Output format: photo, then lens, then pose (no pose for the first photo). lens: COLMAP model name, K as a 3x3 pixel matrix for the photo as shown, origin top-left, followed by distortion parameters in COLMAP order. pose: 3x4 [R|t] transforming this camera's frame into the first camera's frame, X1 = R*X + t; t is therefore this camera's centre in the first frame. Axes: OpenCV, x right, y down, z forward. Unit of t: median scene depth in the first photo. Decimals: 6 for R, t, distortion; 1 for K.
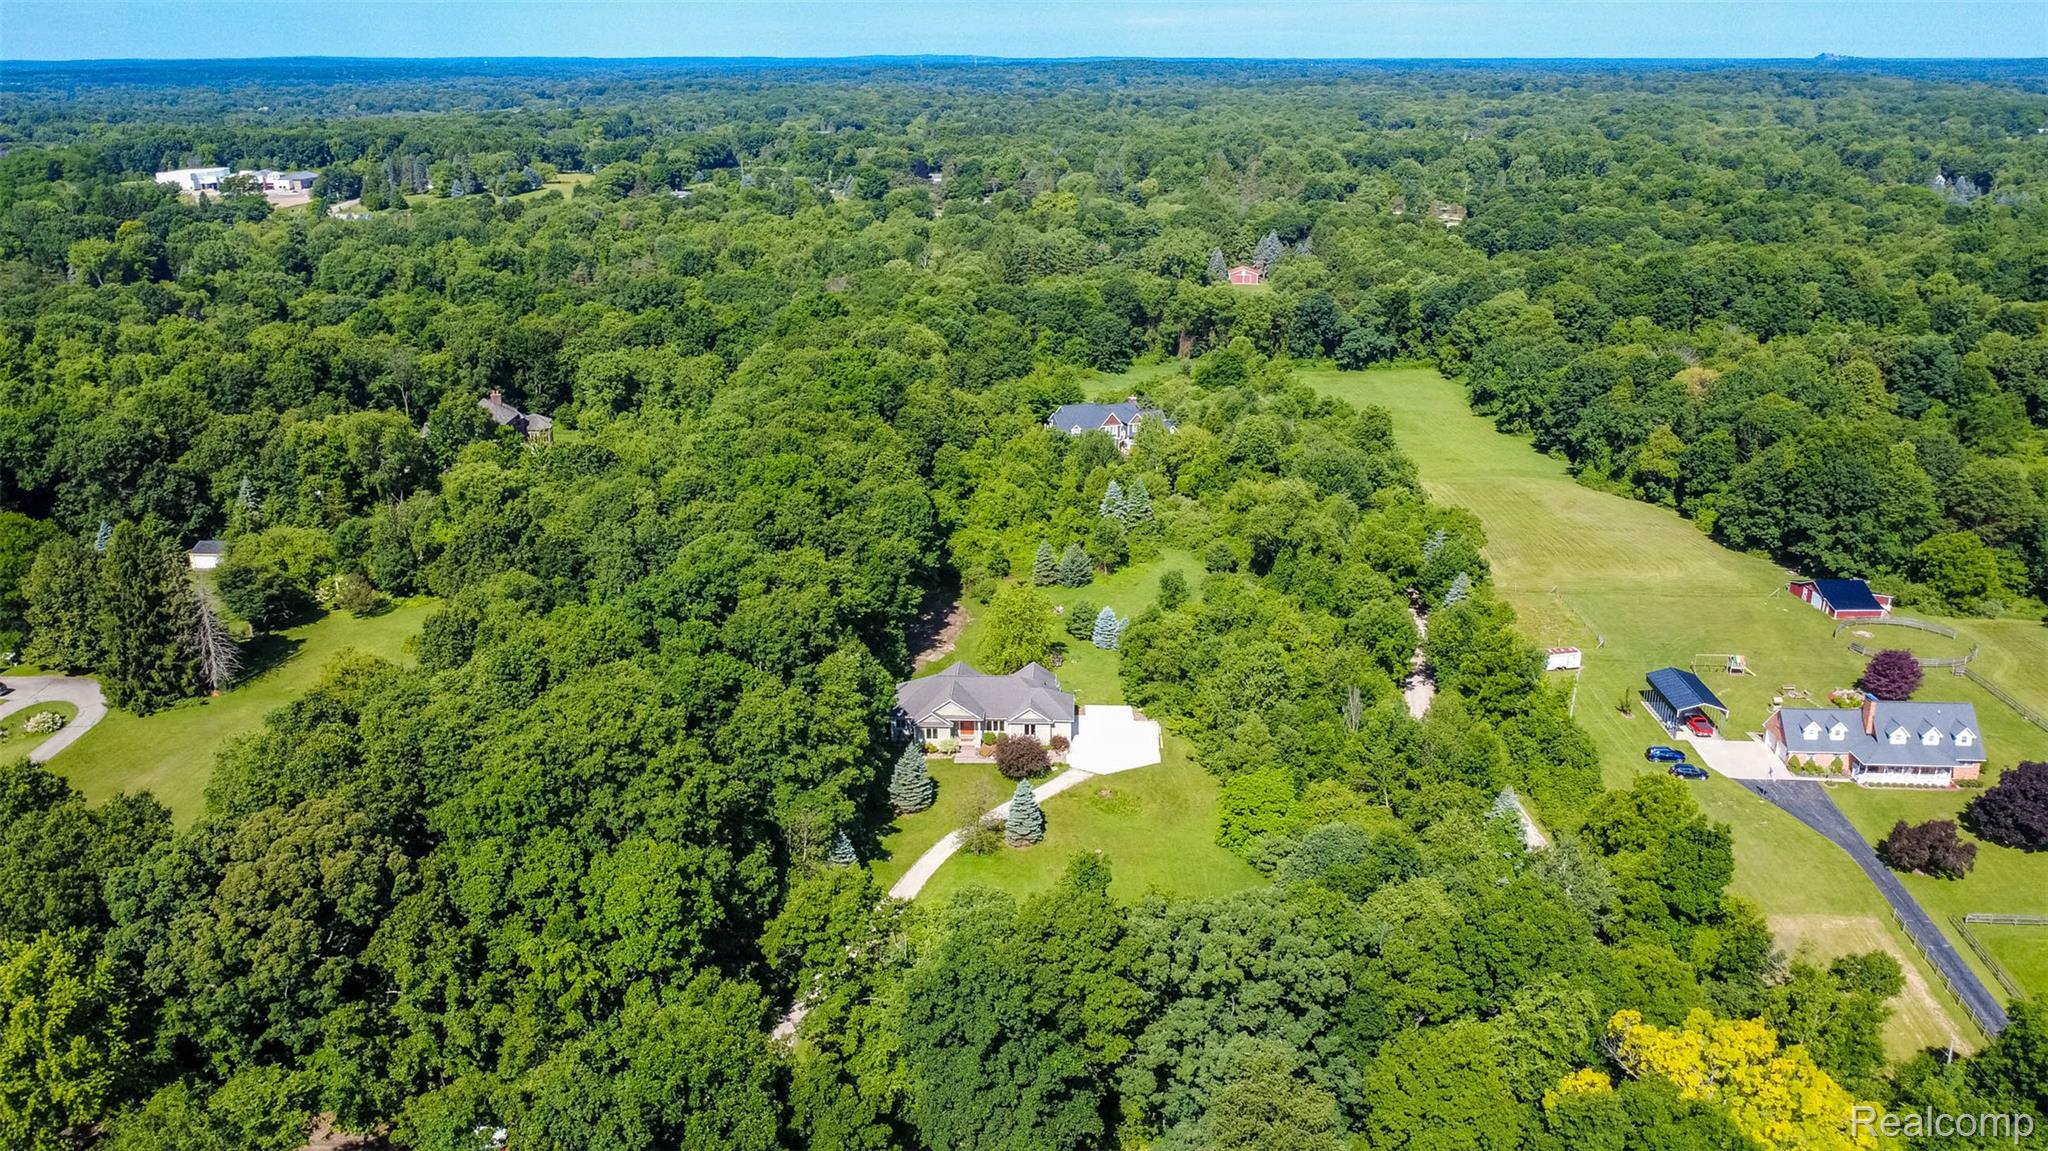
lens RADIAL K [[1554.7, 0, 1024.0], [0, 1554.7, 575.5], [0, 0, 1]] dist [-0.001429, 0.008386]
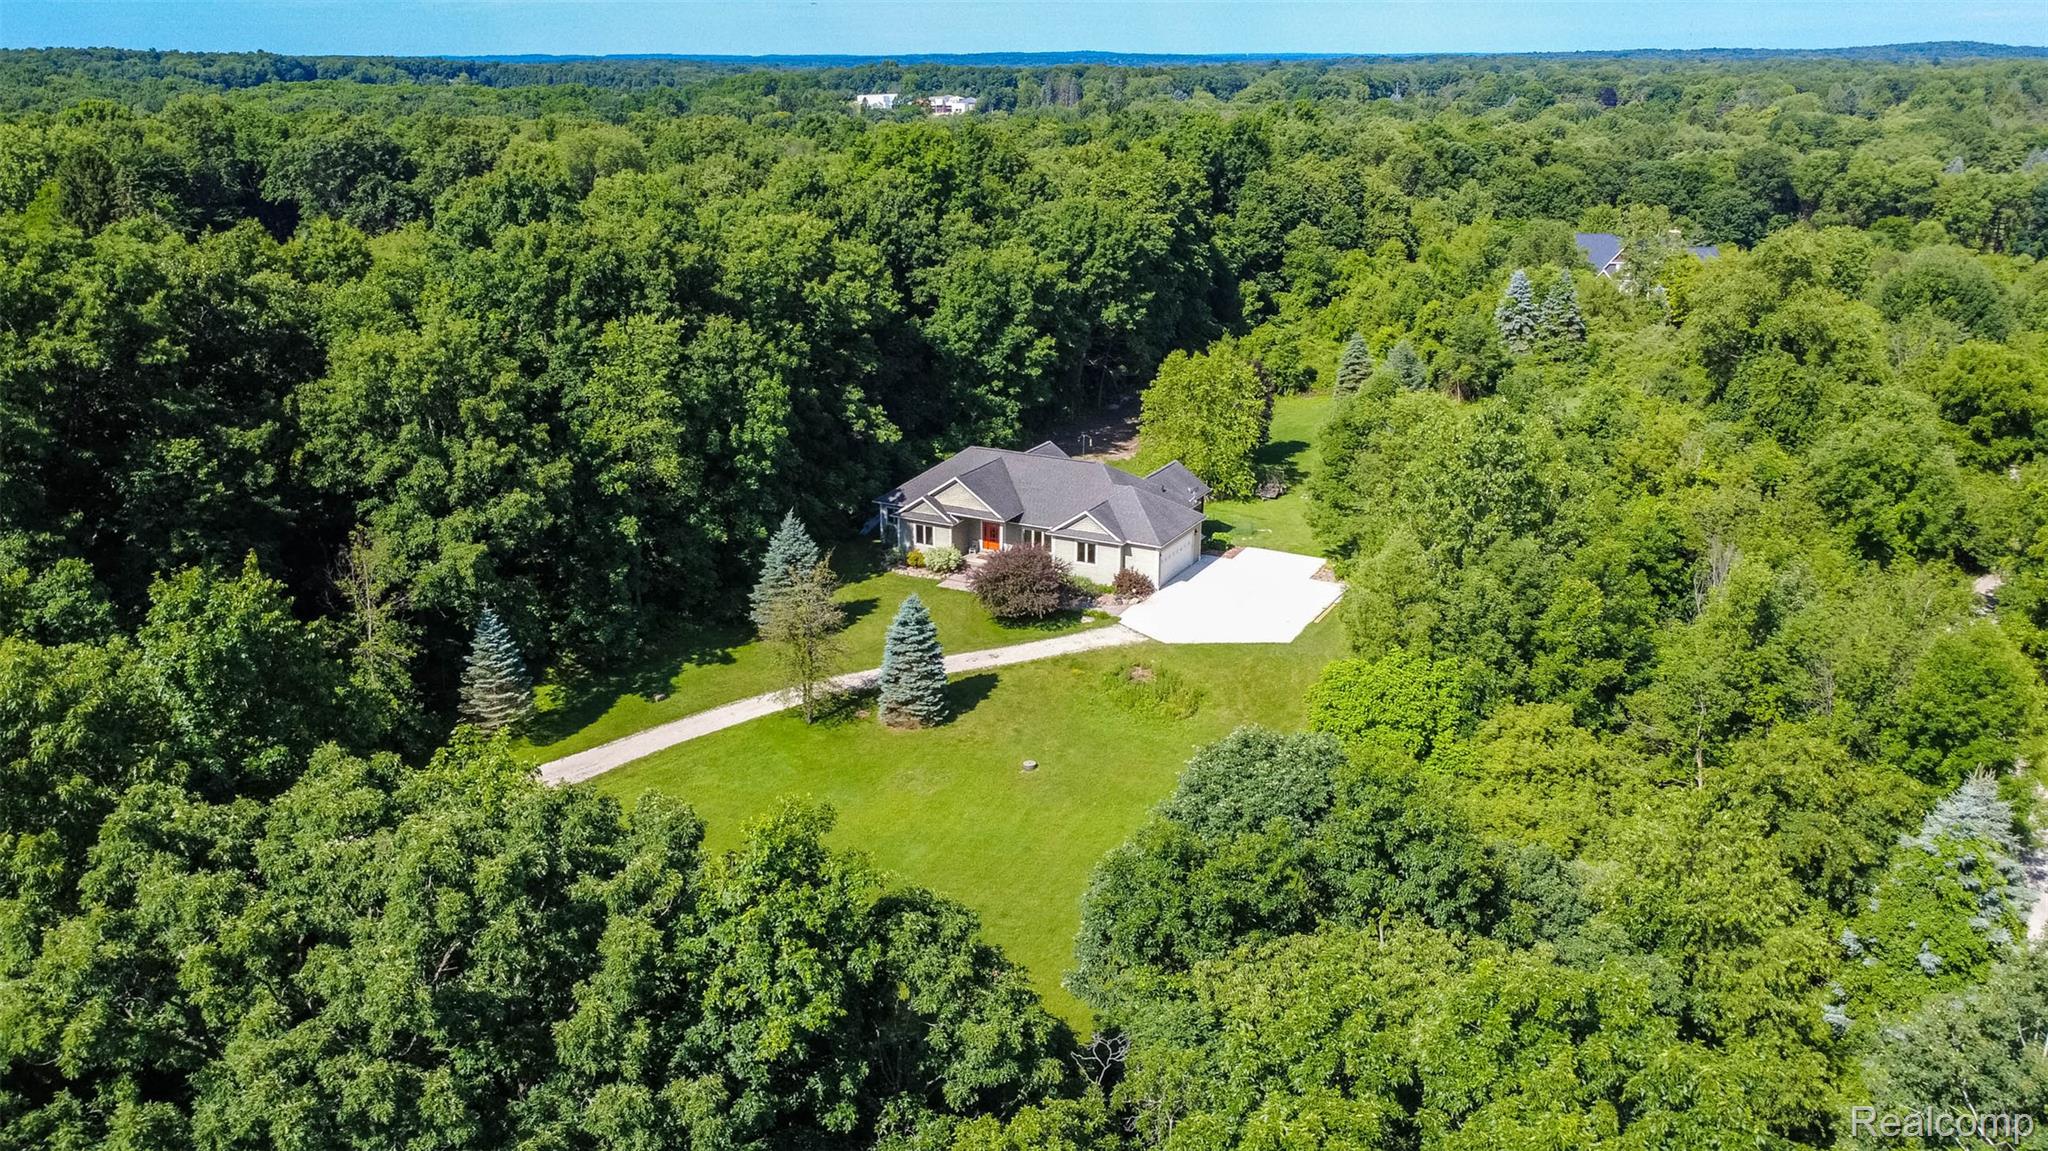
lens RADIAL K [[1554.7, 0, 1024.0], [0, 1554.7, 575.5], [0, 0, 1]] dist [-0.001429, 0.008386]
pose [[0.899552, 0.141073, -0.413406, 0.171250], [-0.139018, 0.989663, 0.035221, 0.073503], [0.414102, 0.025788, 0.909865, 0.398496]]
